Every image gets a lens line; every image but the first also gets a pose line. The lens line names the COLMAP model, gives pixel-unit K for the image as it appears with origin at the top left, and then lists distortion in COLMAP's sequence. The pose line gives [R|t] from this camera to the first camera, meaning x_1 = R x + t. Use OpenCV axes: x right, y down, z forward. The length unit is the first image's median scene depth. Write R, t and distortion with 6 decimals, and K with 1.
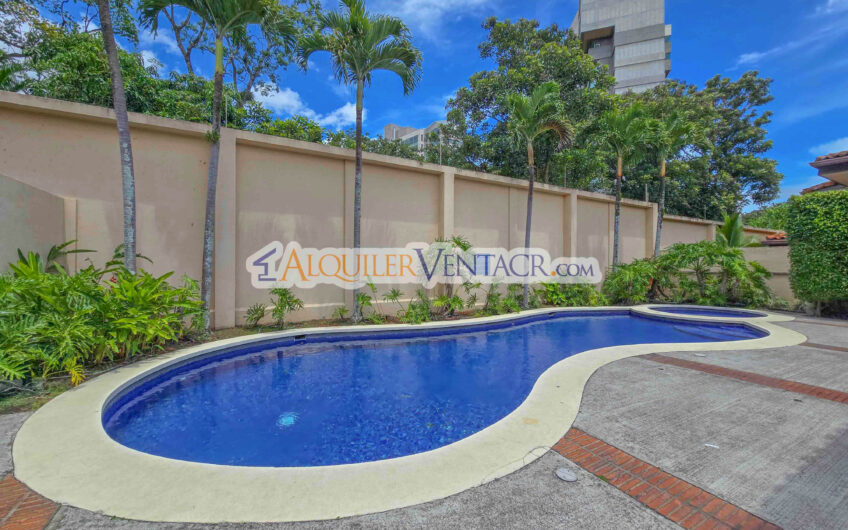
lens RADIAL K [[346.4, 0, 427.1], [0, 346.4, 263.5], [0, 0, 1]] dist [-0.002195, 0.000486]
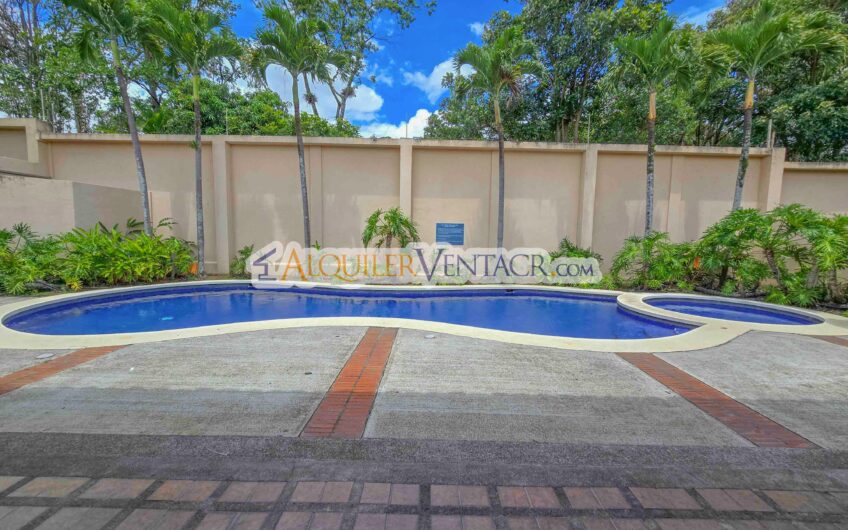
lens RADIAL K [[346.4, 0, 427.1], [0, 346.4, 263.5], [0, 0, 1]] dist [-0.002195, 0.000486]
pose [[0.866002, 0.059899, -0.496440, 0.772499], [-0.015610, 0.995554, 0.092889, -0.008081], [0.499797, -0.072693, 0.863087, 0.137641]]
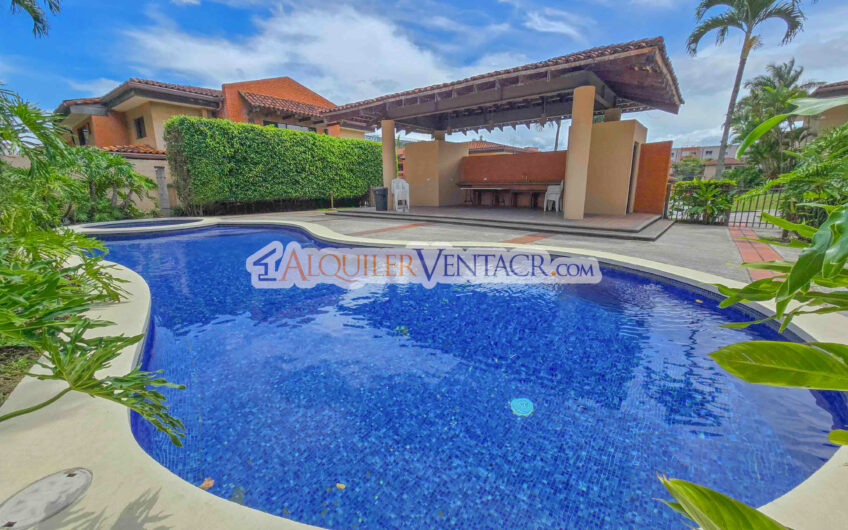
lens RADIAL K [[346.4, 0, 427.1], [0, 346.4, 263.5], [0, 0, 1]] dist [-0.002195, 0.000486]
pose [[-0.360327, -0.204489, 0.910137, -0.481922], [0.001806, 0.975522, 0.219894, 0.044685], [-0.932824, 0.080878, -0.351138, 0.763110]]
